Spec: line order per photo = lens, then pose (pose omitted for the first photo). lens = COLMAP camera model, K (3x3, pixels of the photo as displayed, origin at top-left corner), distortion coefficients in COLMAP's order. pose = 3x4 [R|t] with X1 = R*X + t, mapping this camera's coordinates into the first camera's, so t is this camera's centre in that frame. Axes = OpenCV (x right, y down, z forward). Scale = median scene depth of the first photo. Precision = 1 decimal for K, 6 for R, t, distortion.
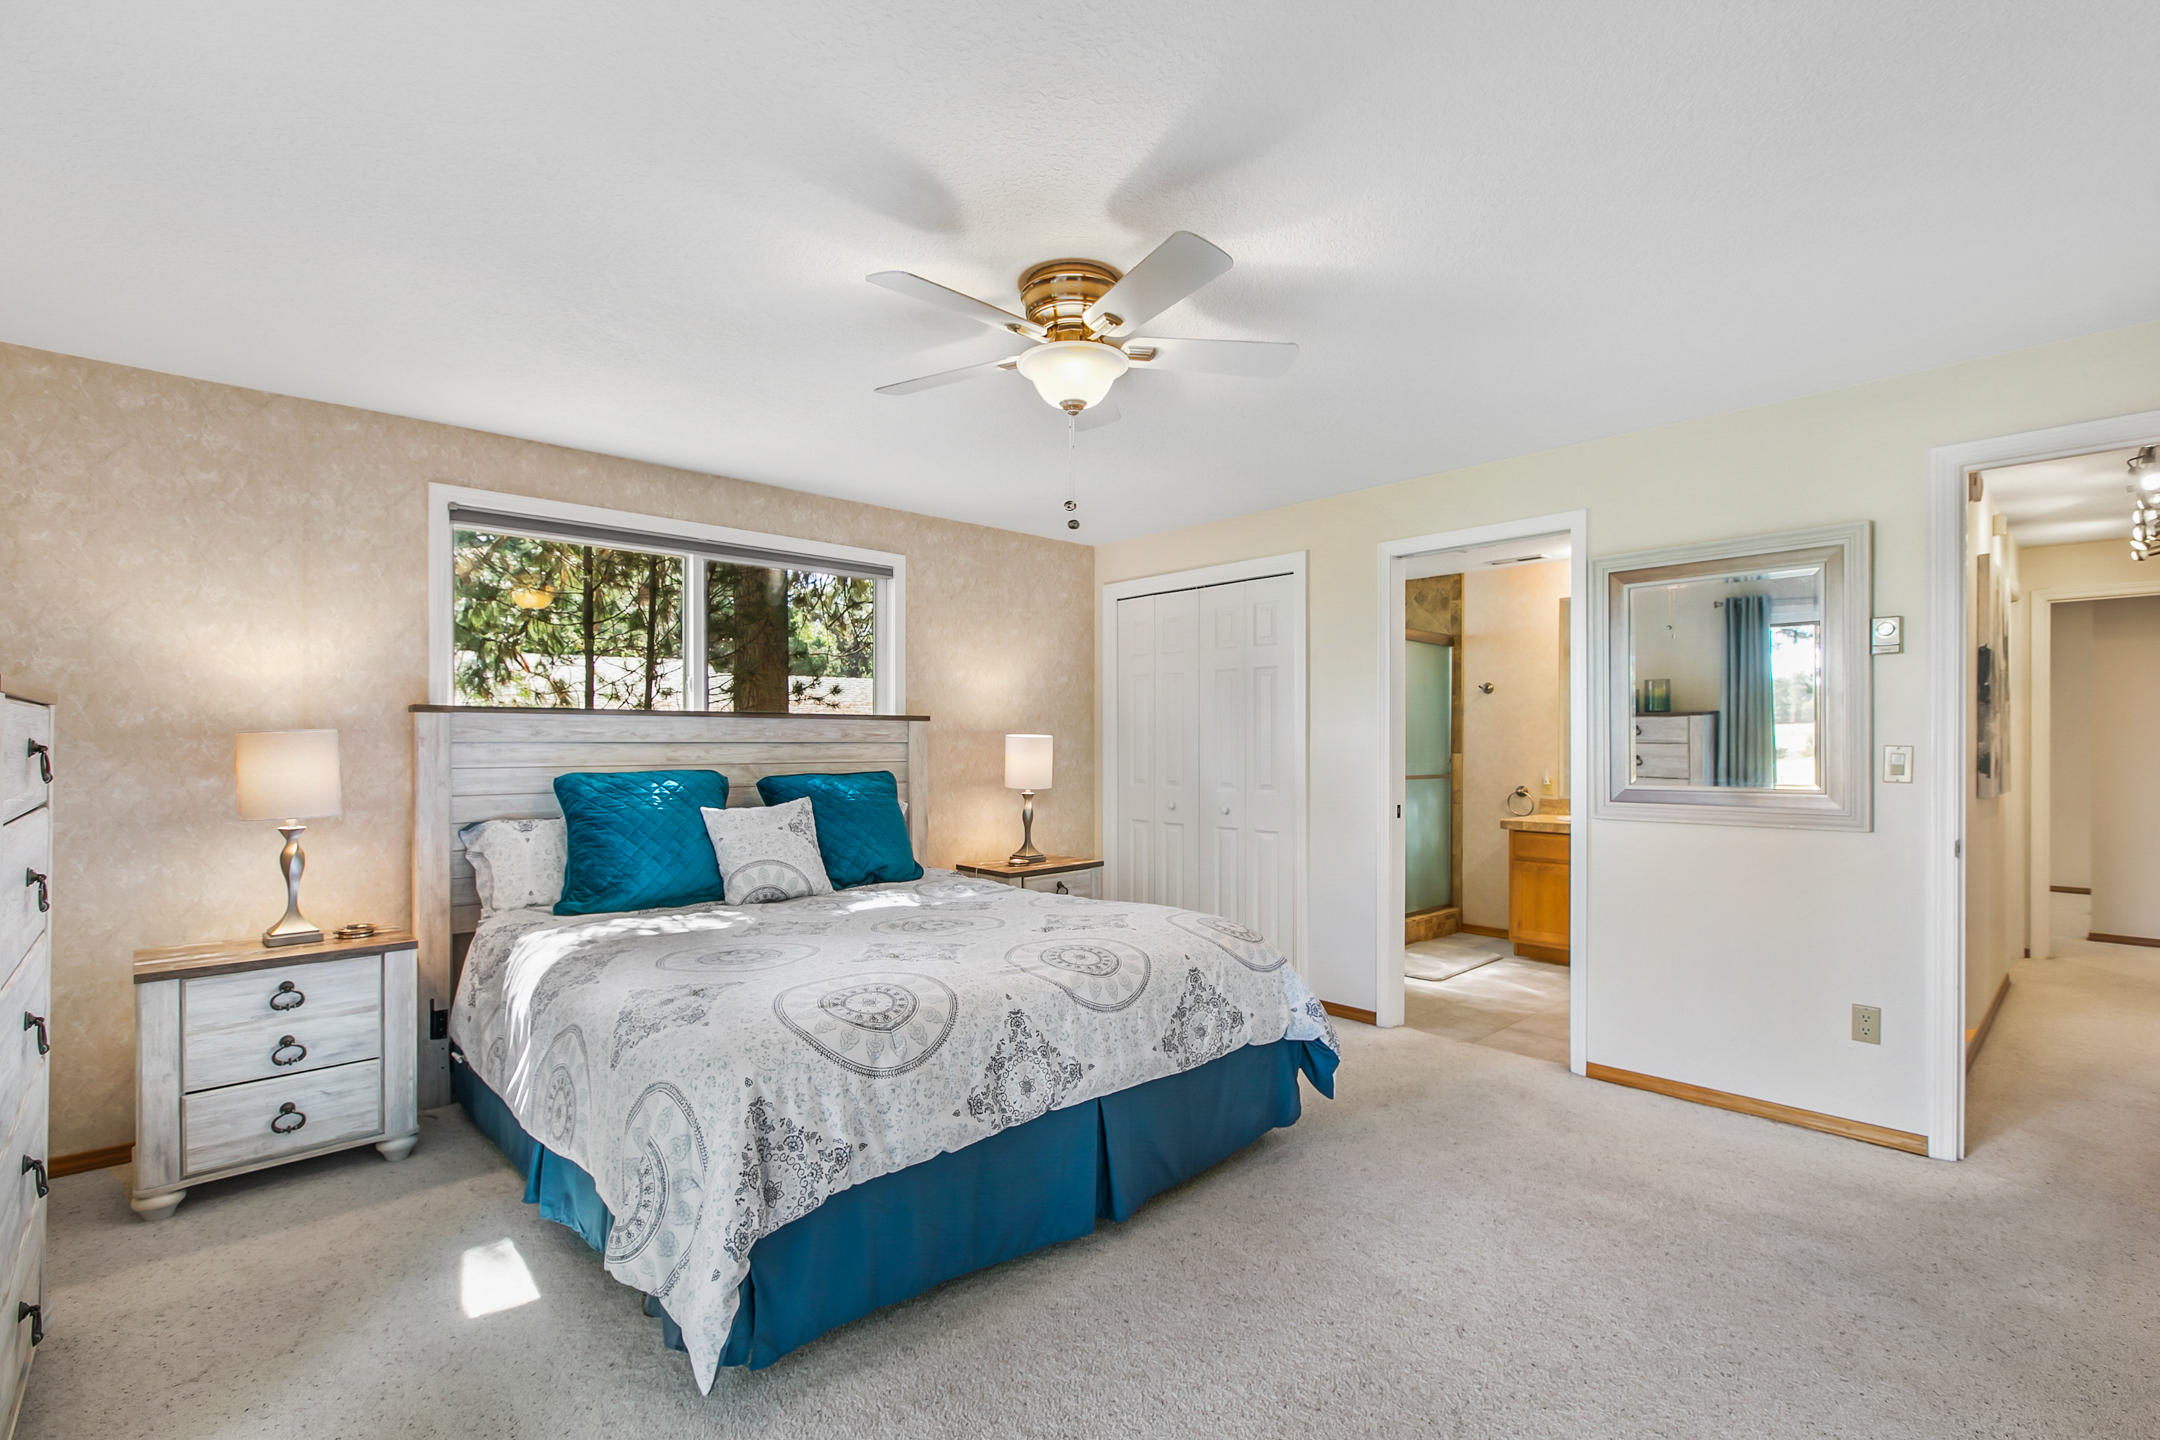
lens RADIAL K [[960.3, 0, 1078.4], [0, 960.3, 739.2], [0, 0, 1]] dist [-0.002028, 0.000984]
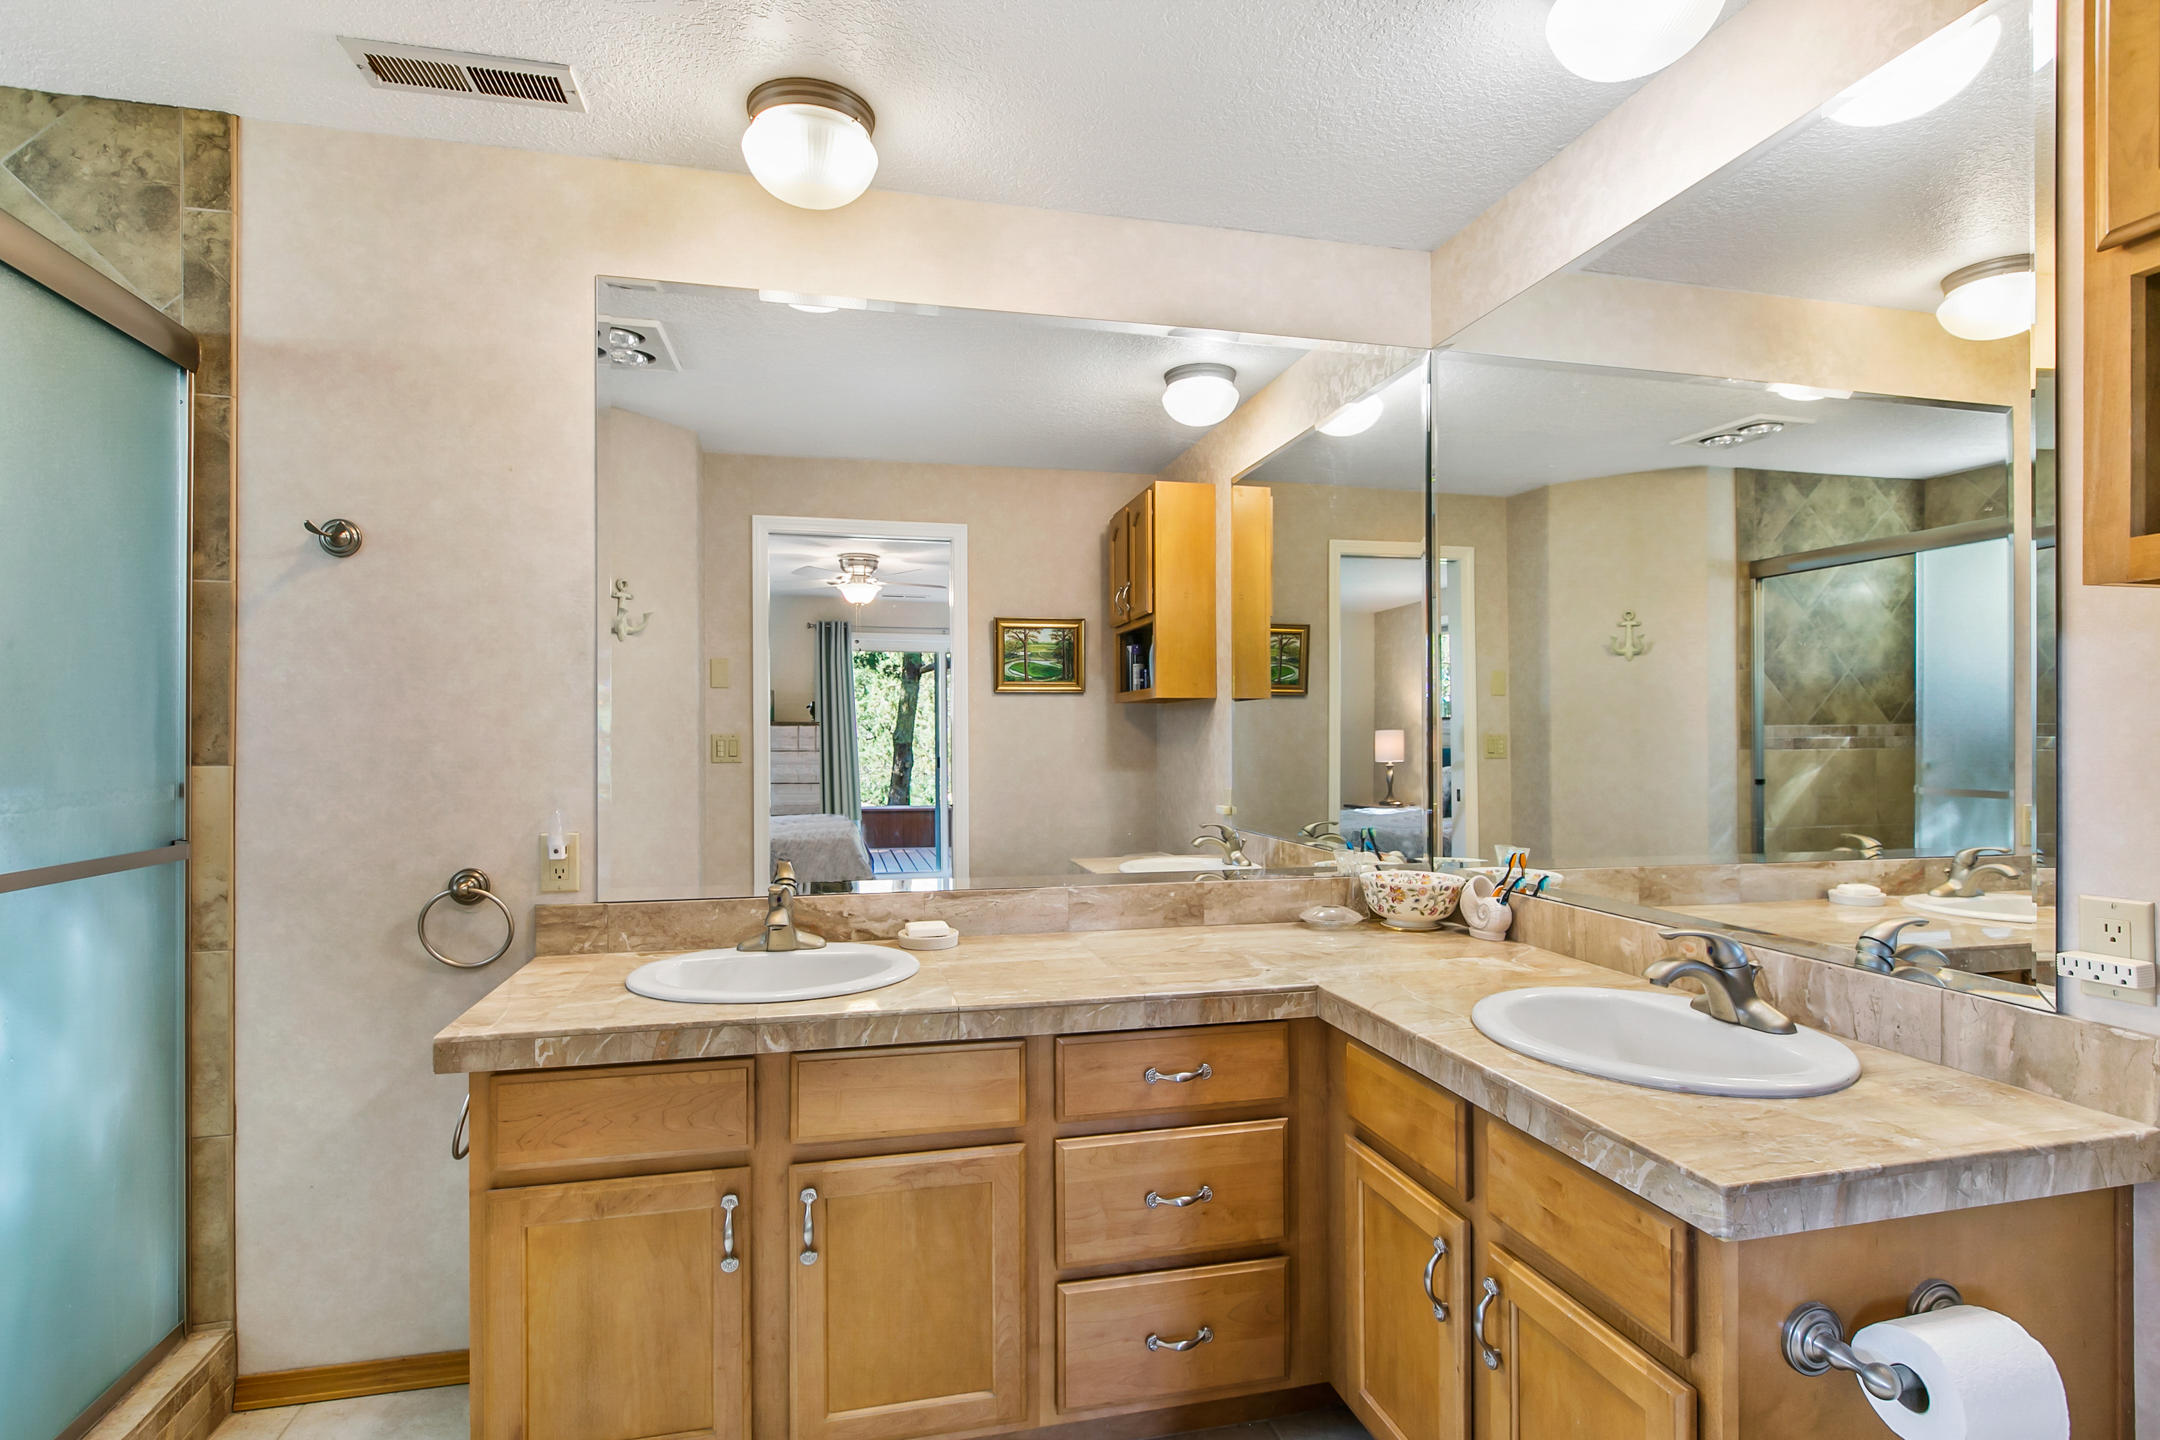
lens RADIAL K [[1102.2, 0, 1076.9], [0, 1102.2, 727.5], [0, 0, 1]] dist [-0.001420, 0.000314]
pose [[0.495073, -0.002563, 0.868848, 0.242751], [0.002400, 0.999996, 0.001583, 0.003905], [-0.868848, 0.001301, 0.495077, 0.628791]]
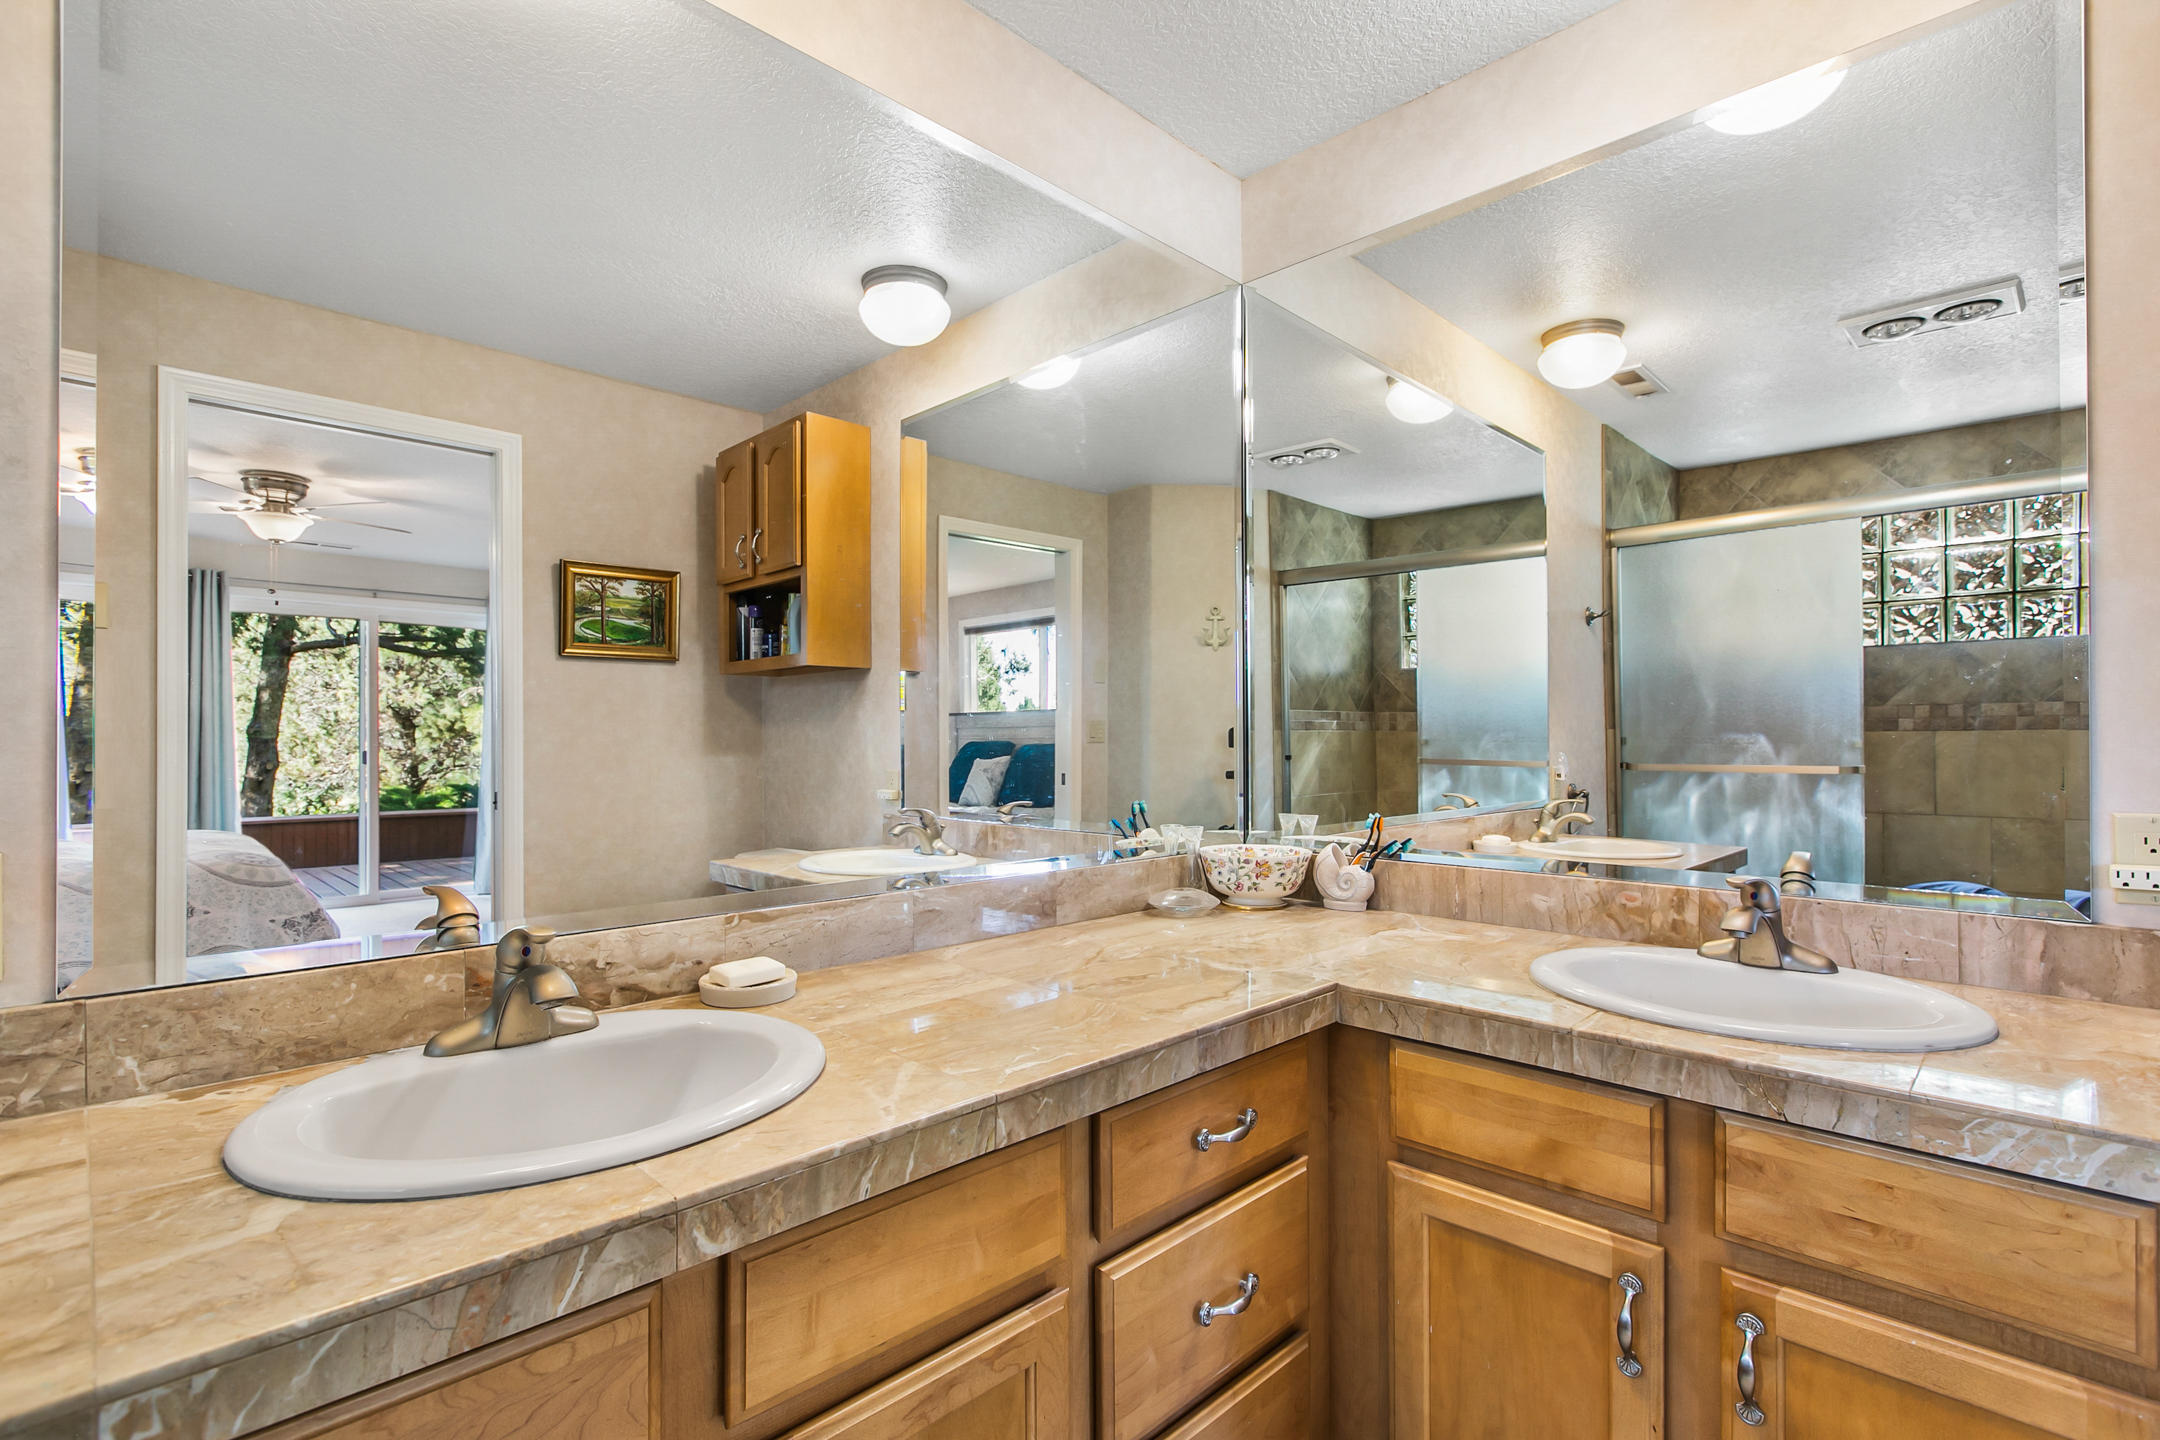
lens RADIAL K [[1021.4, 0, 1087.9], [0, 1021.4, 720.8], [0, 0, 1]] dist [-0.002939, -0.000552]
pose [[-0.039747, 0.006939, 0.999186, 0.313165], [-0.001094, 0.999975, -0.006988, 0.018591], [-0.999209, -0.001371, -0.039739, 0.785830]]
